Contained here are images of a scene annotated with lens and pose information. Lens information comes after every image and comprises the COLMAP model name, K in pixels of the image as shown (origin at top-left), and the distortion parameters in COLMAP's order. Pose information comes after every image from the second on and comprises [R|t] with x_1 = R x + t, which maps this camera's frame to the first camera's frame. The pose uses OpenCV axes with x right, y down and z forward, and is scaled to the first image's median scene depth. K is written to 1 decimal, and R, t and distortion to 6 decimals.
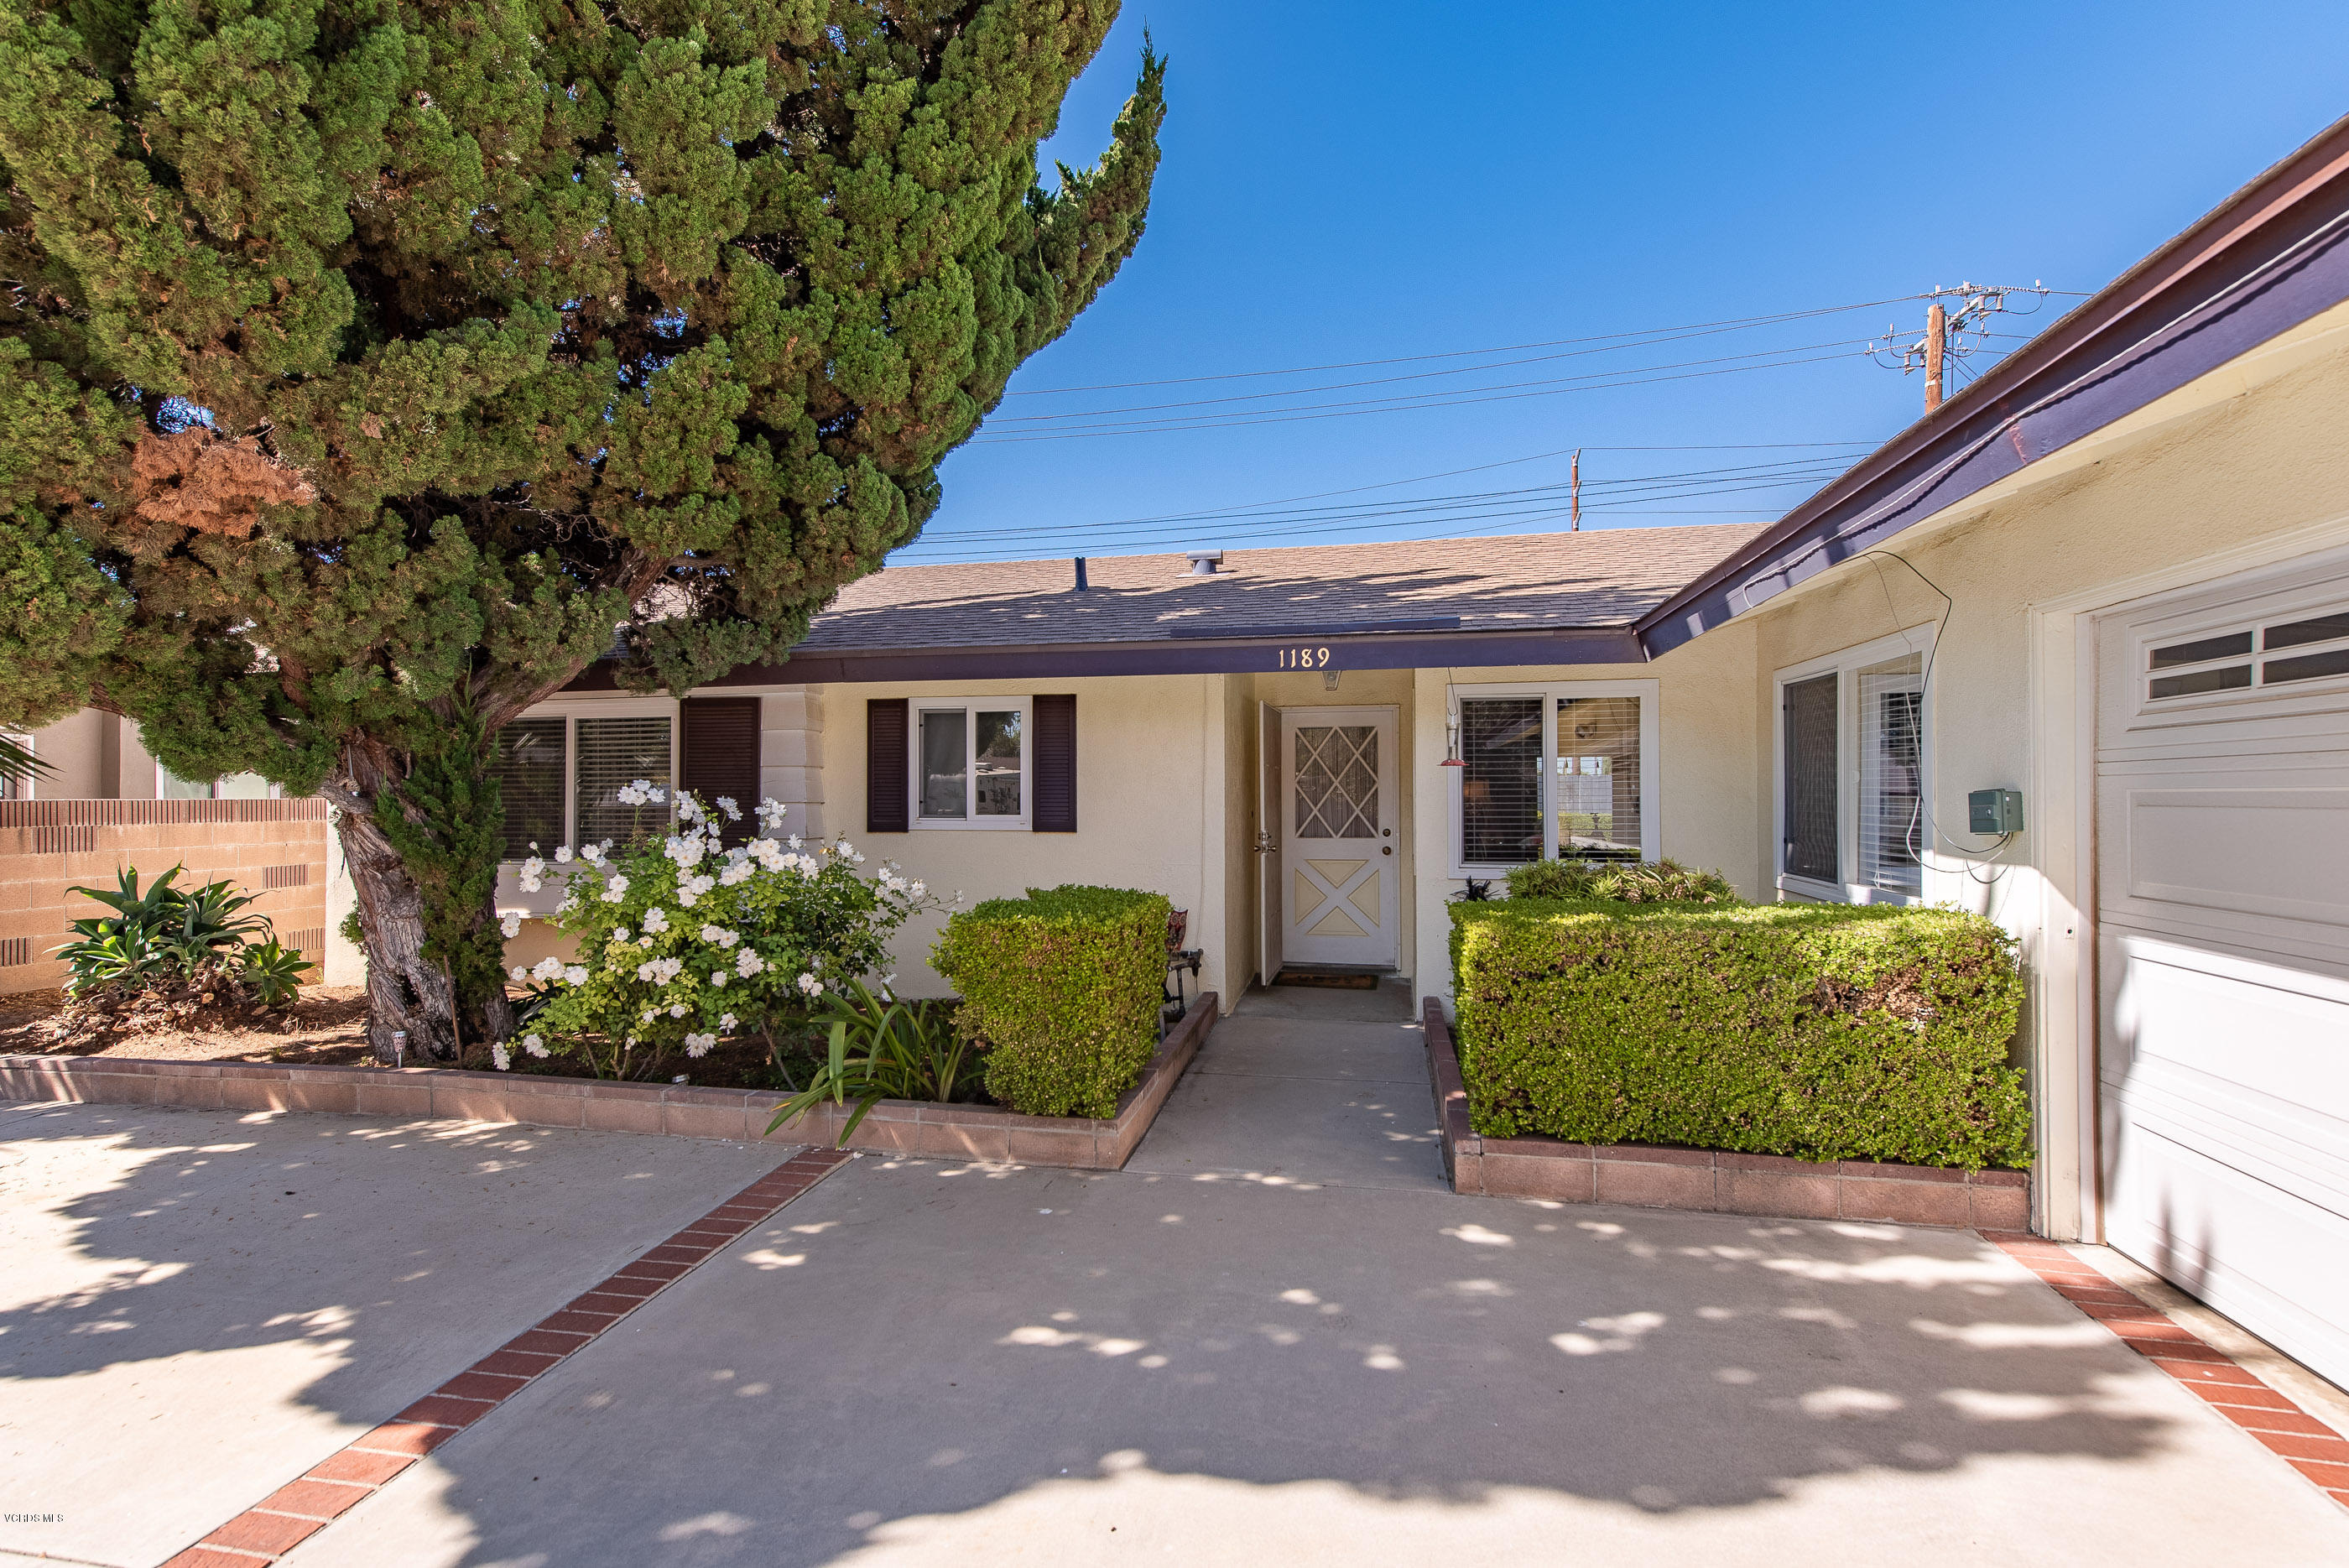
lens RADIAL K [[1080.9, 0, 1172.1], [0, 1080.9, 789.5], [0, 0, 1]] dist [0.015300, 0.000363]
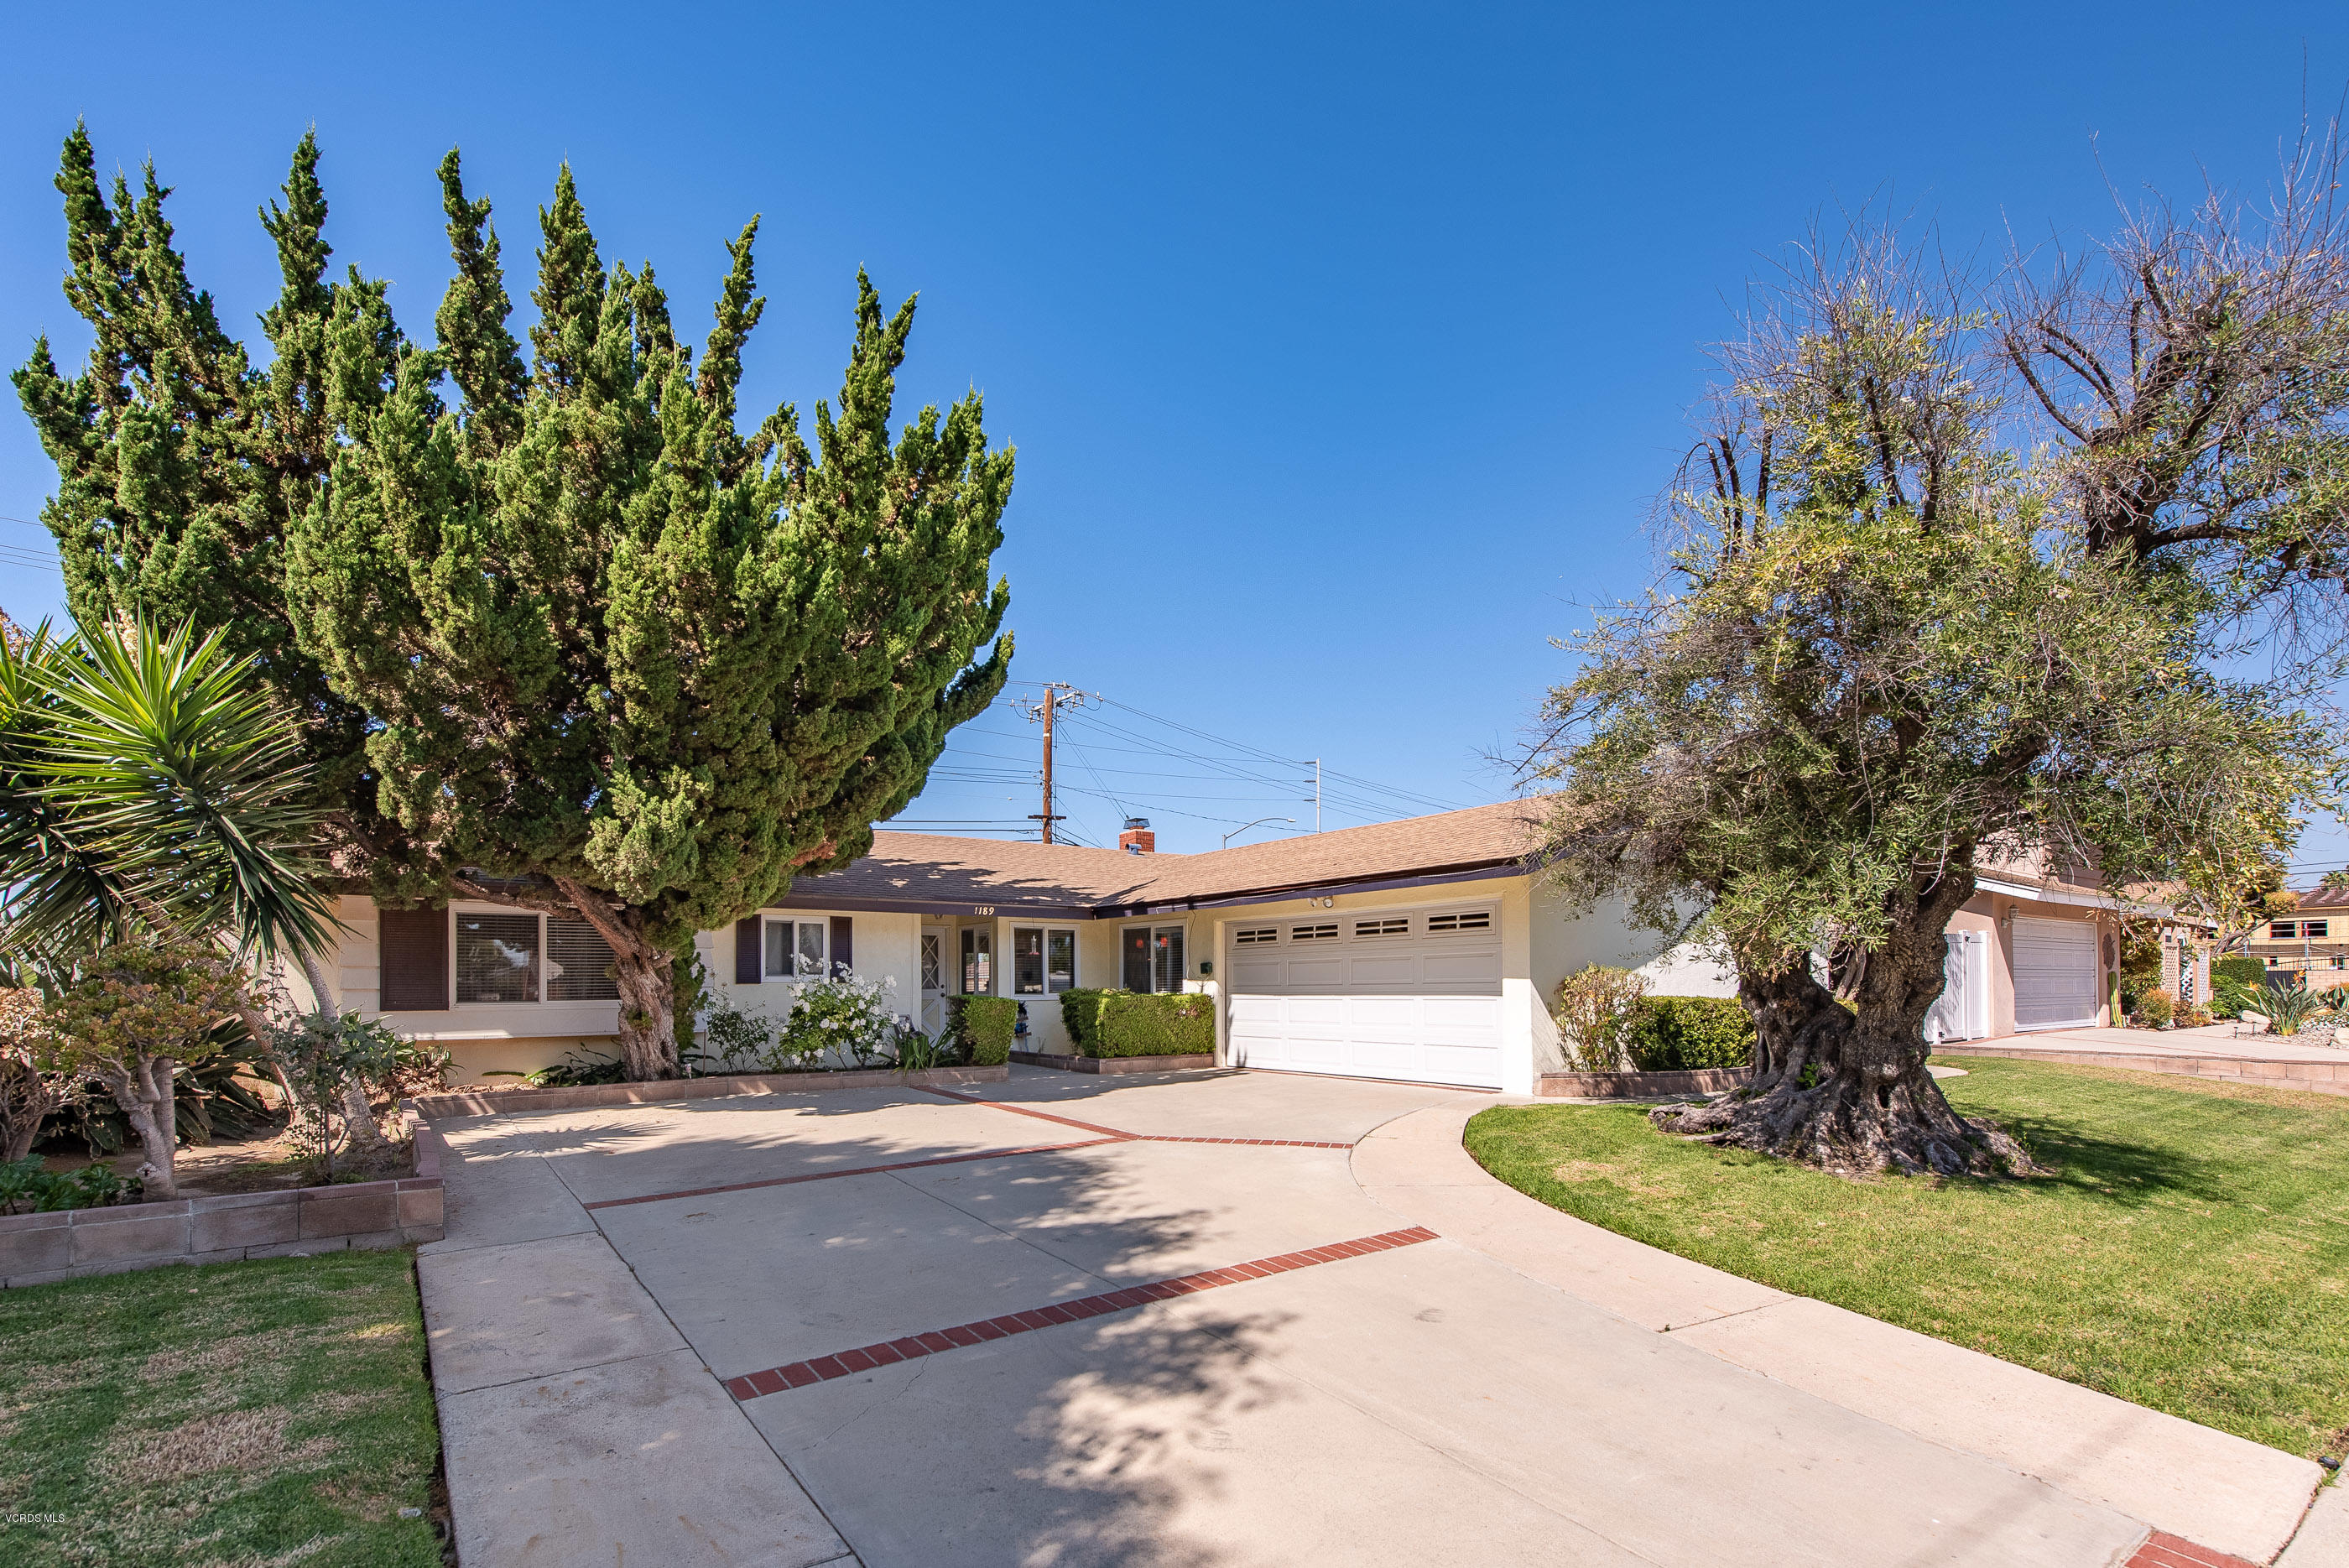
lens RADIAL K [[1080.9, 0, 1217.0], [0, 1080.9, 982.0], [0, 0, 1]] dist [0.015300, 0.000363]
pose [[0.657257, 0.001644, 0.753665, -2.329918], [0.001627, 0.999992, -0.003600, 0.087445], [-0.753665, 0.003592, 0.657249, -1.746888]]
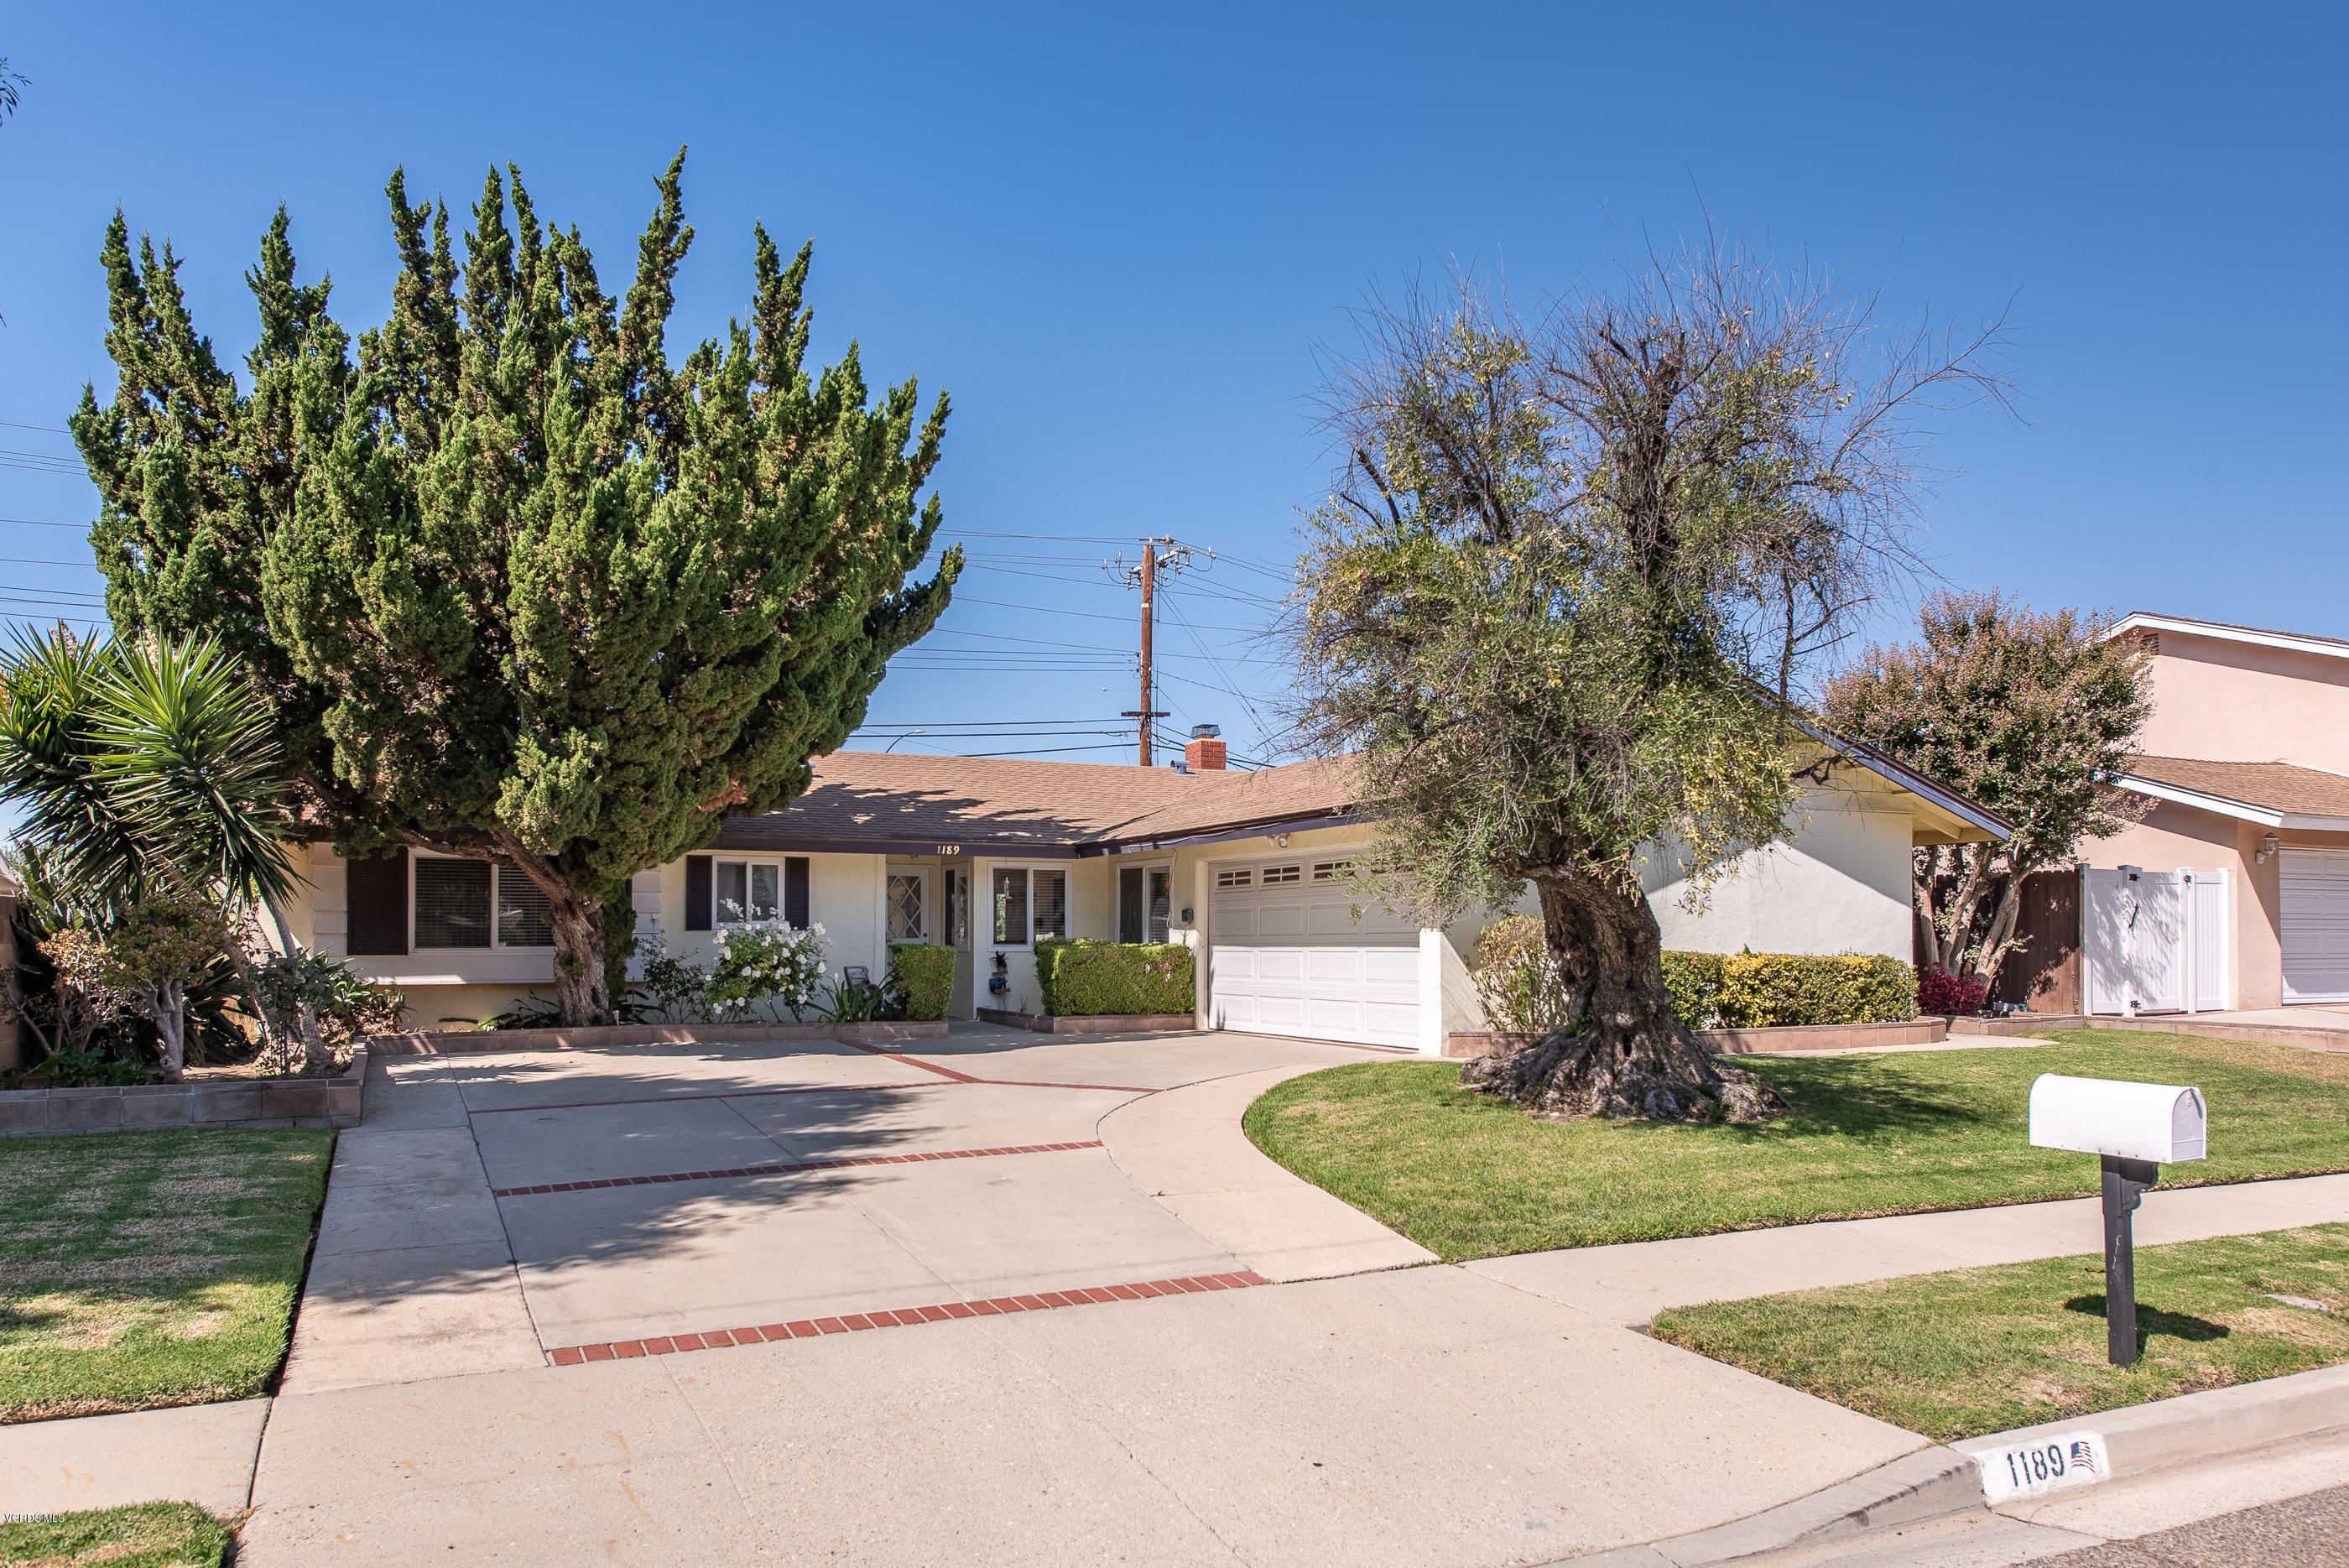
lens RADIAL K [[1629.7, 0, 1176.6], [0, 1629.7, 932.2], [0, 0, 1]] dist [0.031560, -0.000013]
pose [[0.800236, 0.005687, 0.599658, -2.501900], [-0.004163, 0.999984, -0.003929, 0.097373], [-0.599670, 0.000648, 0.800247, -3.287198]]
